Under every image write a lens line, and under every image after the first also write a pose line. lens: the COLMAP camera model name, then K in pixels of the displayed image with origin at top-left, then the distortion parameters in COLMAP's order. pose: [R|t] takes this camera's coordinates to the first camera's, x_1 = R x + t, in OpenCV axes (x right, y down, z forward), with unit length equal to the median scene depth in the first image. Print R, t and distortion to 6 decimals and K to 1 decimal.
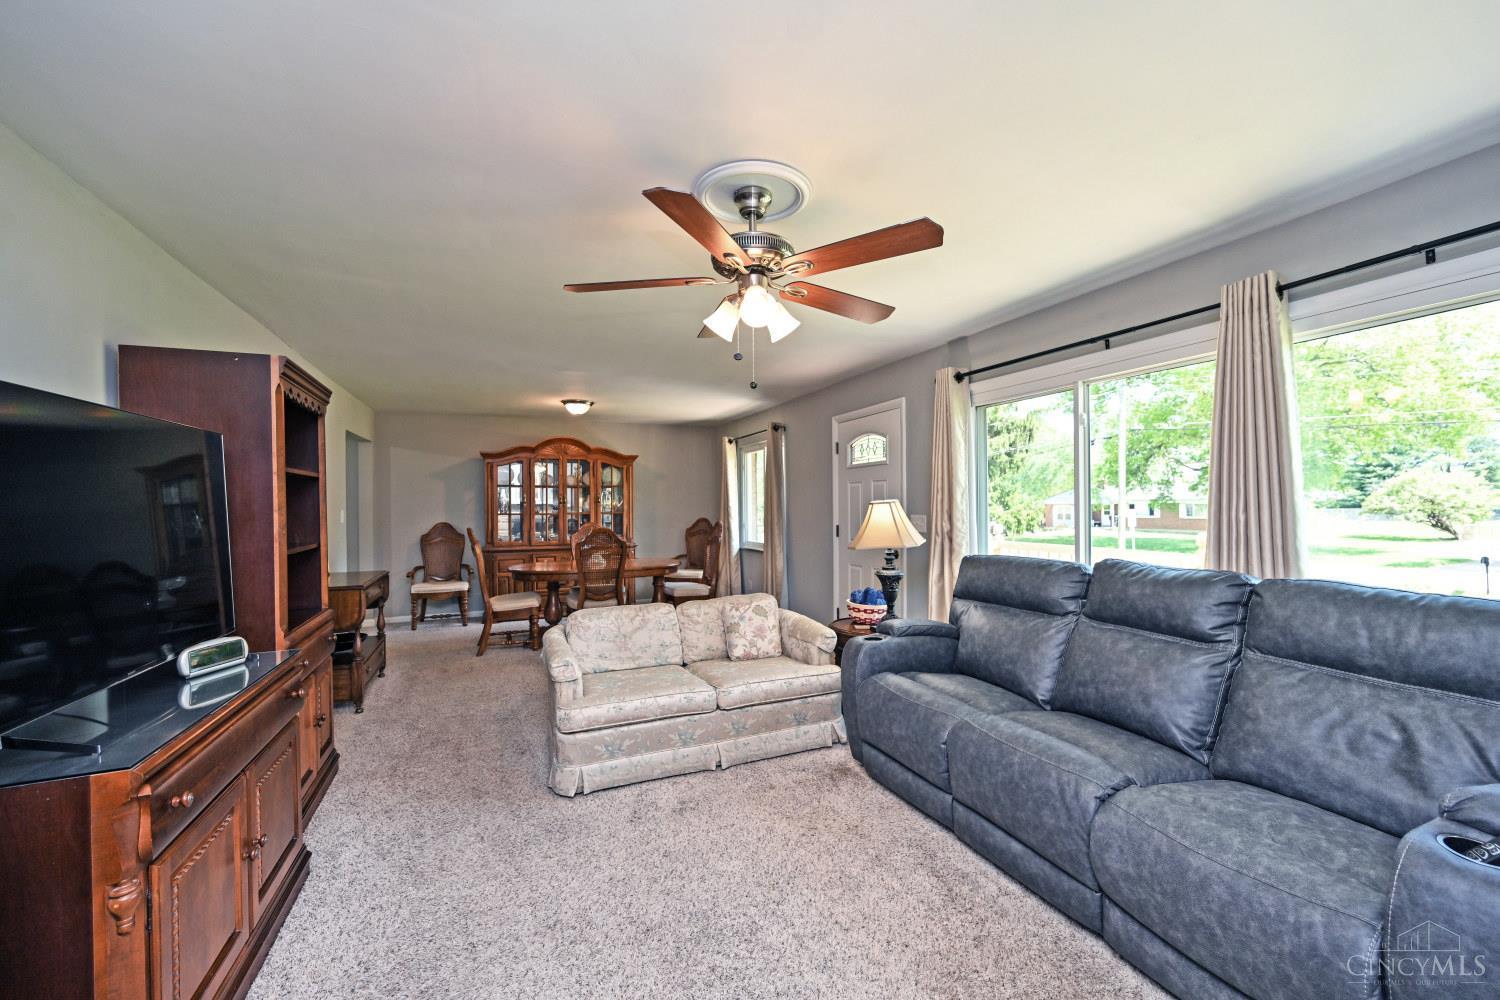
lens RADIAL K [[581.2, 0, 750.5], [0, 581.2, 507.3], [0, 0, 1]] dist [-0.002490, -0.000004]
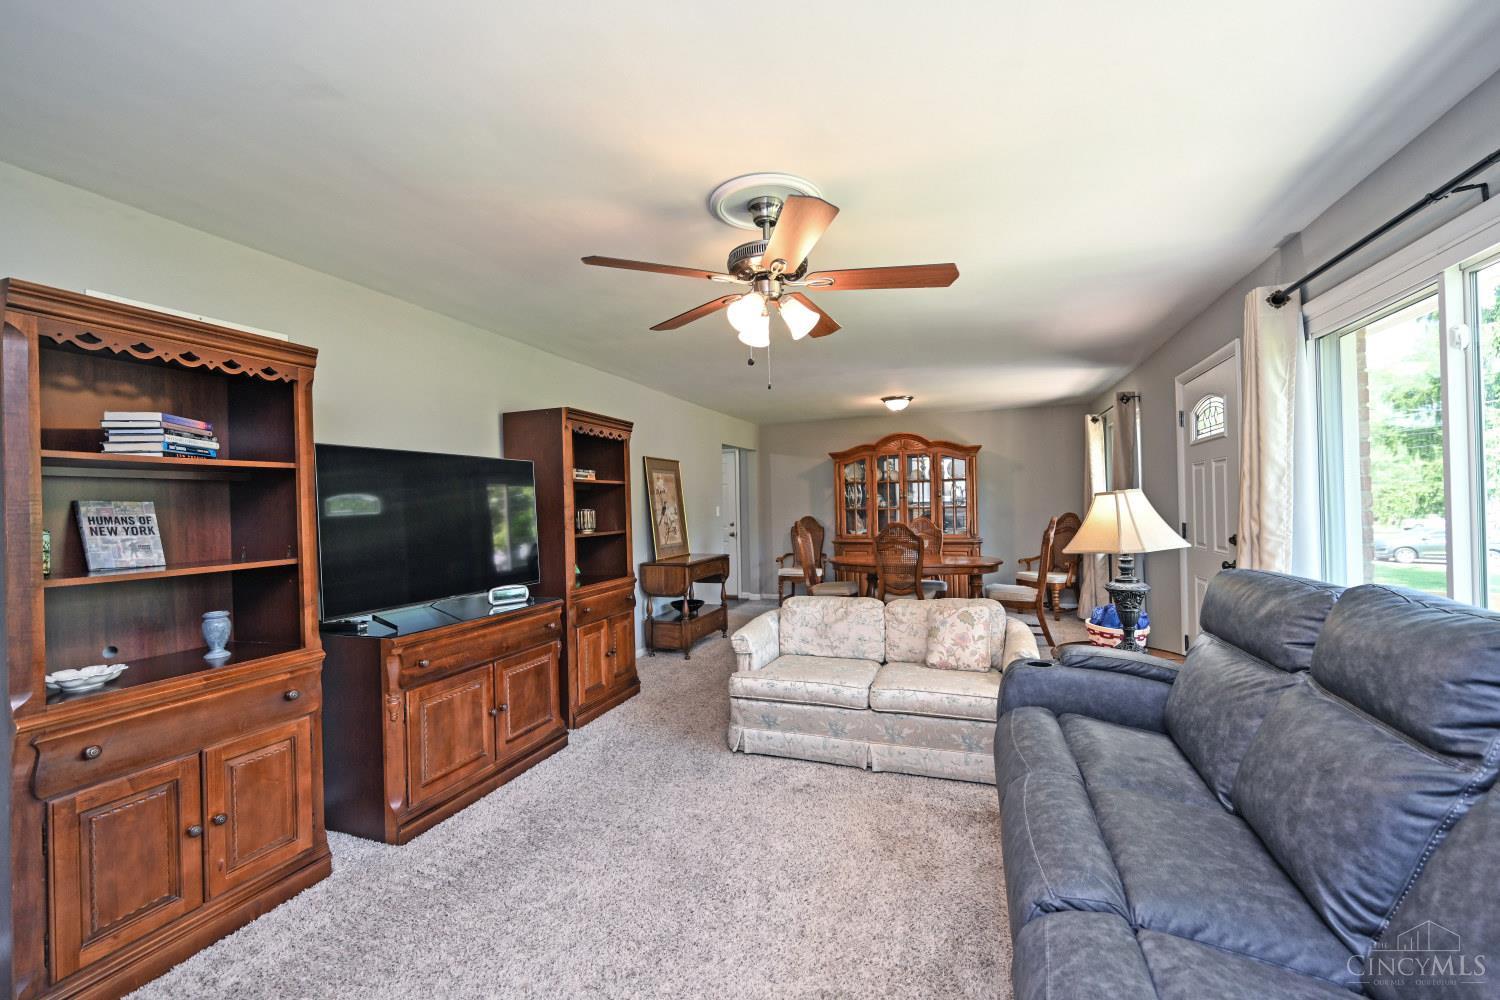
lens RADIAL K [[597.6, 0, 746.8], [0, 597.6, 502.4], [0, 0, 1]] dist [0.000166, 0.000029]
pose [[0.736224, -0.010006, -0.676664, 0.453023], [0.011113, 0.999935, -0.002696, 0.000811], [0.676646, -0.005535, 0.736287, 0.116136]]
